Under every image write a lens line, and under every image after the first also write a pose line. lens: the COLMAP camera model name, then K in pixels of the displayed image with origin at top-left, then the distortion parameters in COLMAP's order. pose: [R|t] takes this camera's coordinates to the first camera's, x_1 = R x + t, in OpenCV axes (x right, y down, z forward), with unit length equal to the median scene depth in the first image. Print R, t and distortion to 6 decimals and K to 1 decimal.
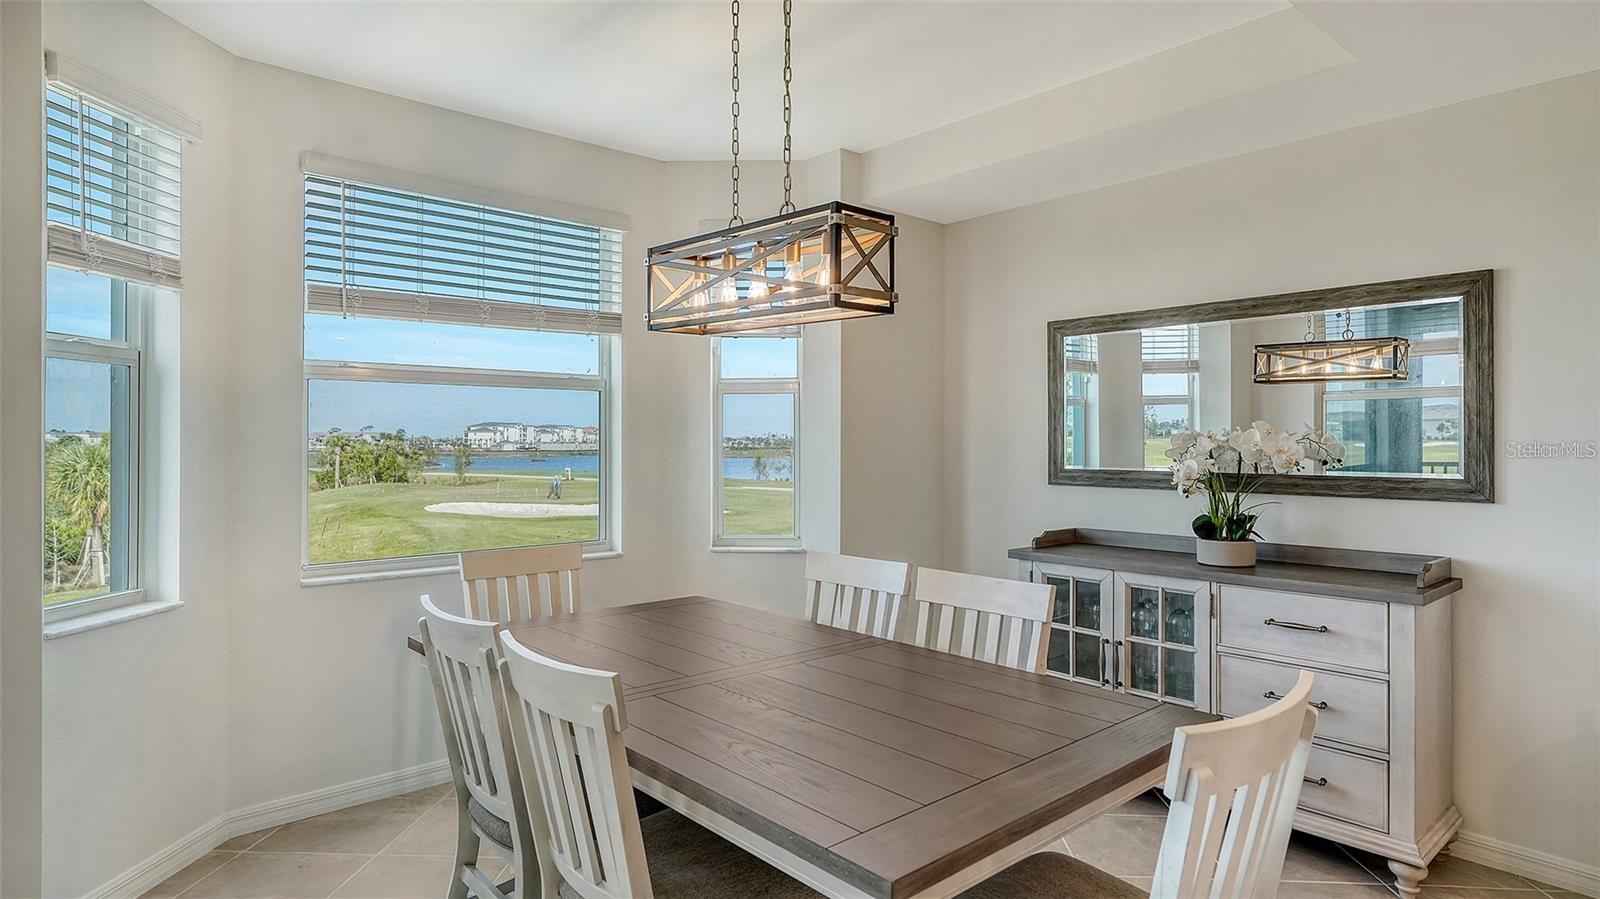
lens RADIAL K [[855.9, 0, 824.1], [0, 855.9, 432.6], [0, 0, 1]] dist [-0.001681, 0.001697]
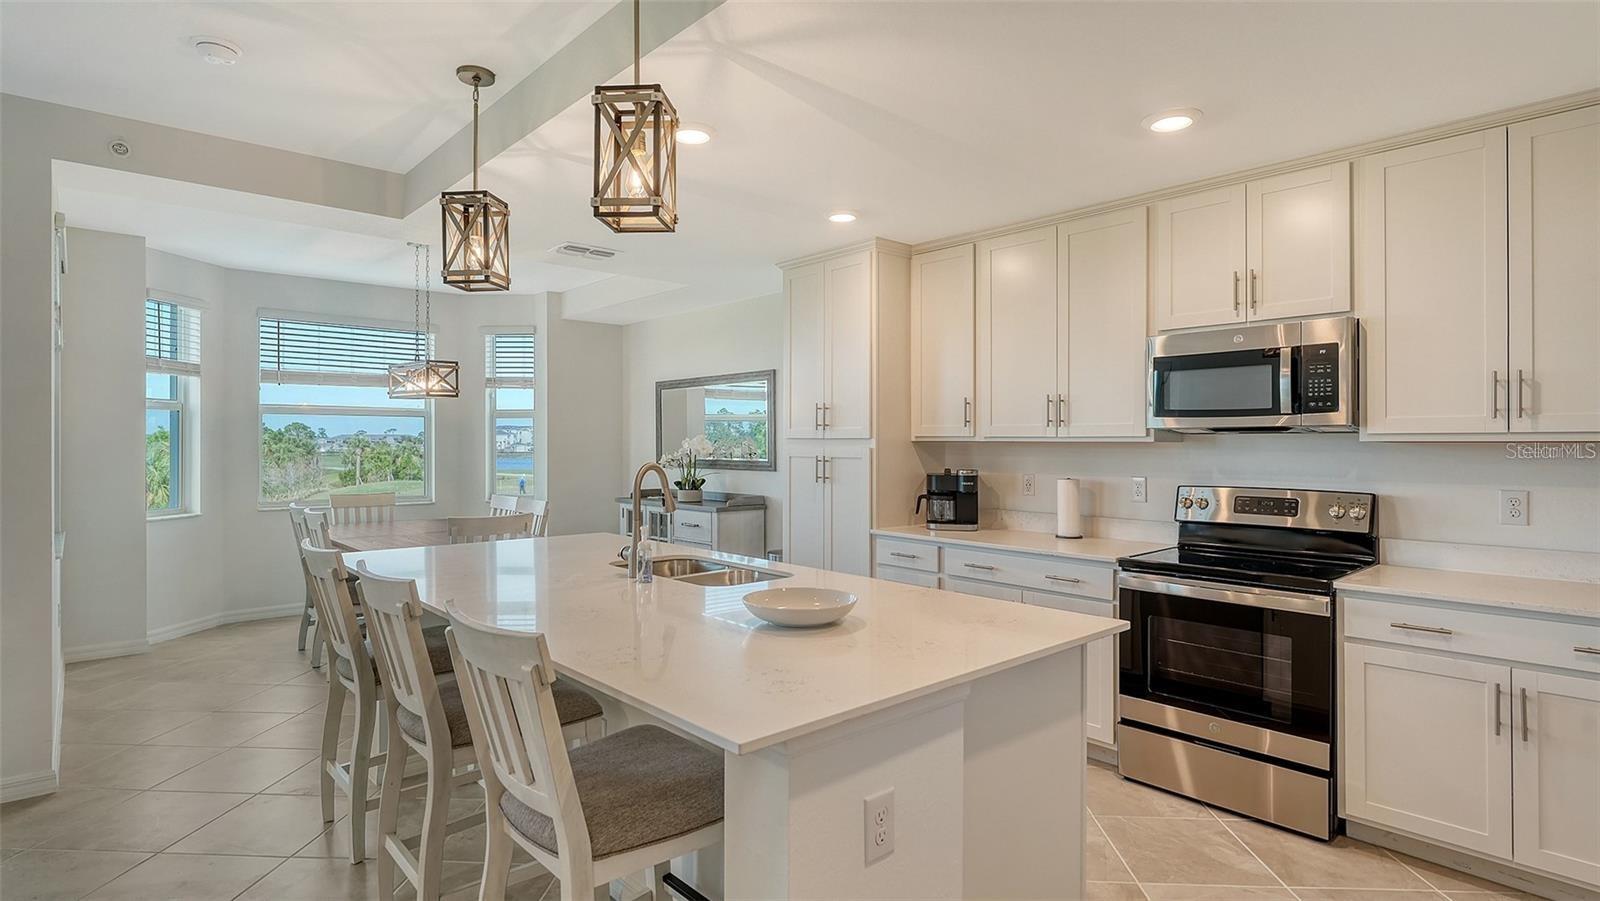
lens RADIAL K [[801.5, 0, 819.3], [0, 801.5, 443.5], [0, 0, 1]] dist [-0.001649, -0.000862]
pose [[0.999997, 0.001986, -0.001609, 0.878991], [-0.001971, 0.999953, 0.009524, -0.013061], [0.001628, -0.009521, 0.999953, -1.103760]]
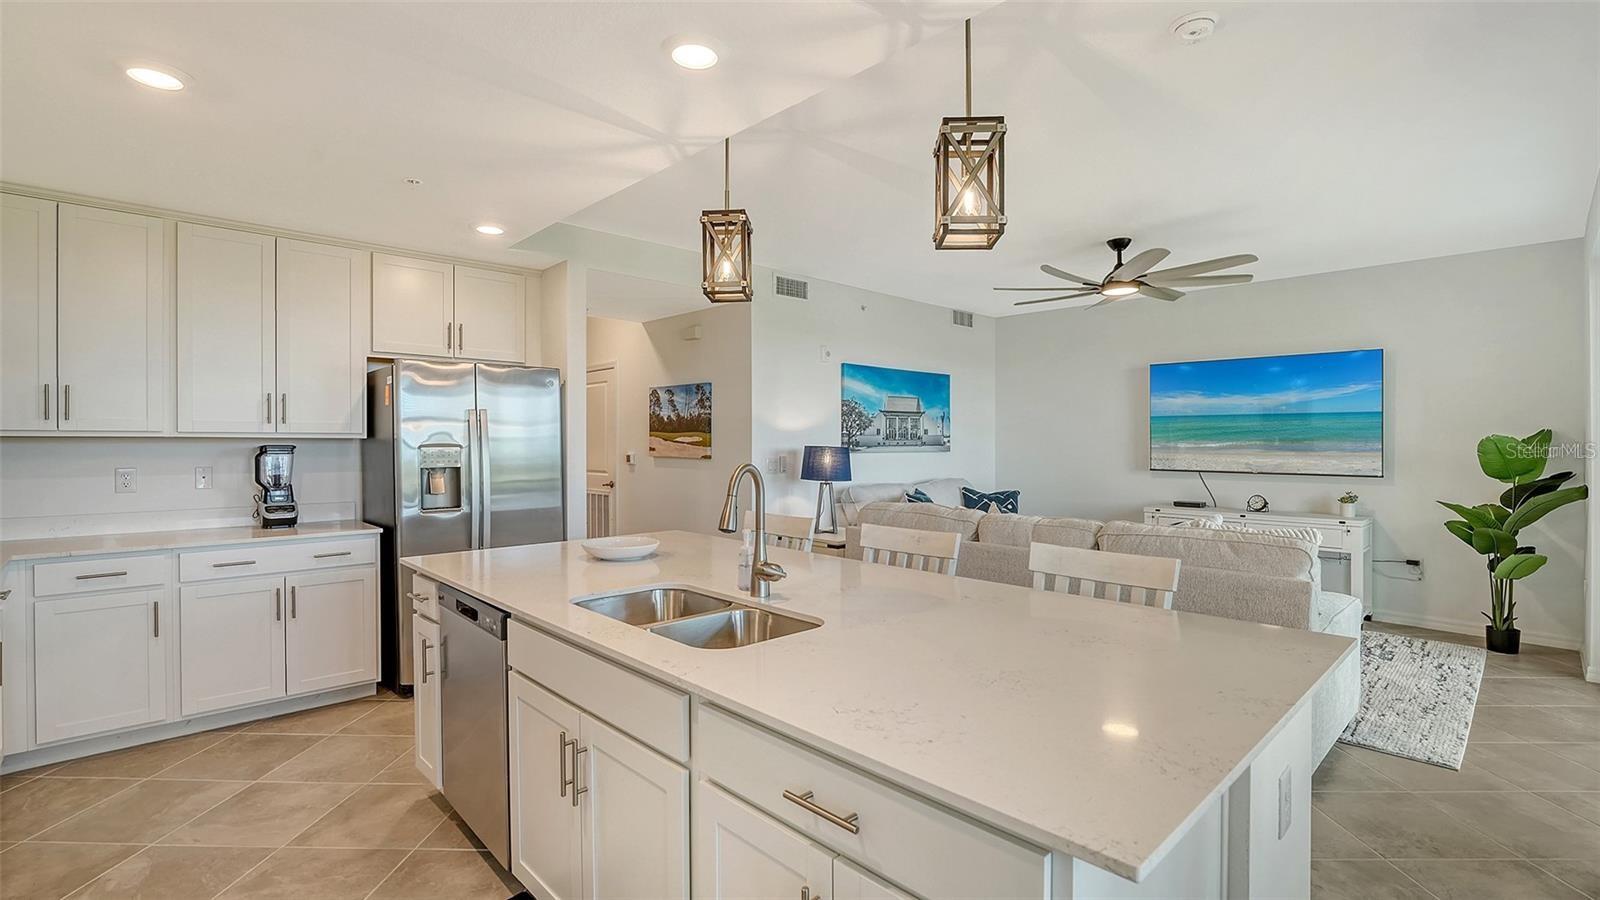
lens RADIAL K [[718.7, 0, 806.2], [0, 718.7, 444.4], [0, 0, 1]] dist [-0.018544, 0.000631]
pose [[-0.999830, -0.000444, -0.018432, 0.617767], [-0.000339, 0.999984, -0.005717, 0.007150], [0.018435, -0.005710, -0.999814, 0.640524]]
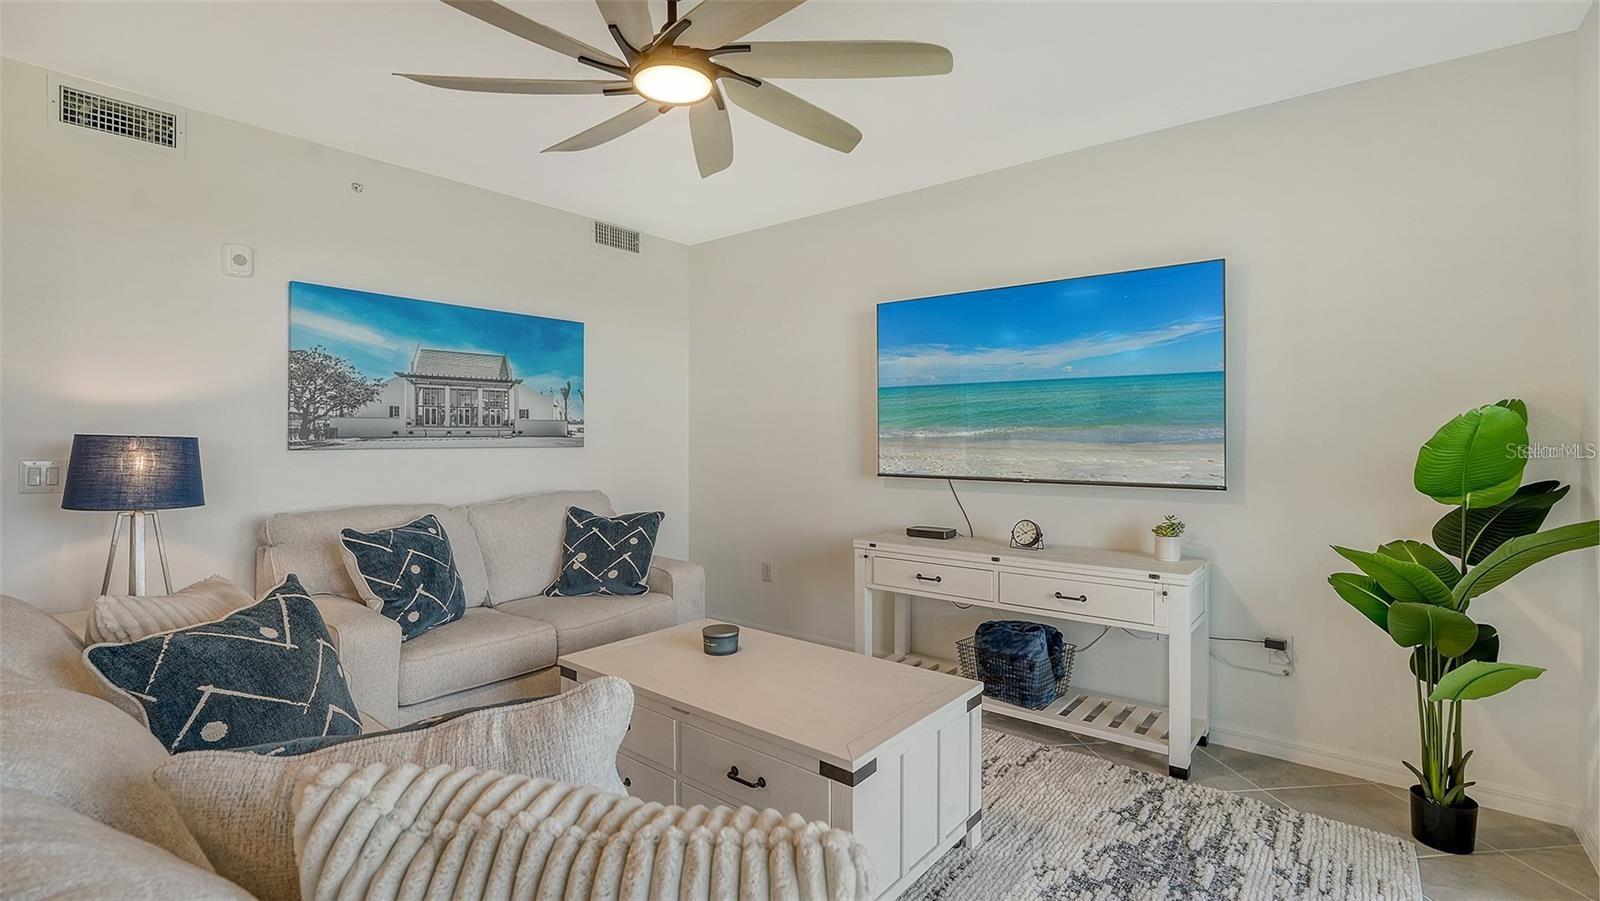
lens RADIAL K [[718.7, 0, 807.0], [0, 718.7, 438.1], [0, 0, 1]] dist [-0.018544, 0.000631]
pose [[-0.989355, 0.001317, -0.145519, -0.184614], [0.003067, 0.999926, -0.011803, 0.017924], [0.145493, -0.012124, -0.989285, -0.265001]]
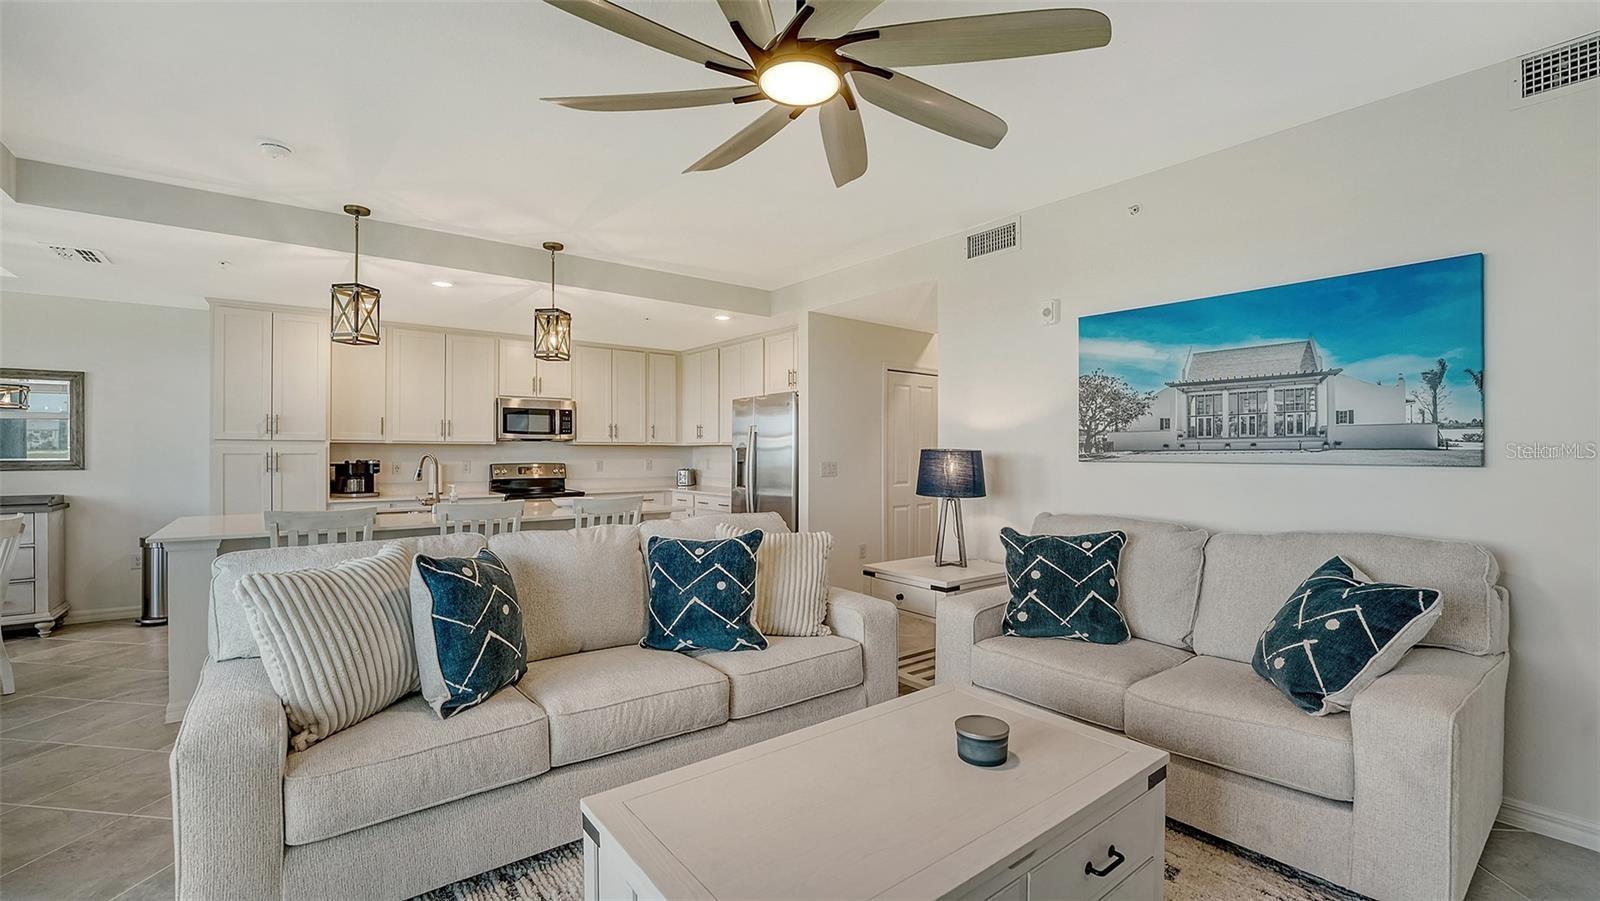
lens RADIAL K [[669.2, 0, 783.3], [0, 669.2, 458.4], [0, 0, 1]] dist [-0.009185, -0.000875]
pose [[0.094964, -0.010846, 0.995422, -0.837533], [-0.010574, 0.999873, 0.011903, 0.006020], [-0.995425, -0.011656, 0.094837, -1.074511]]
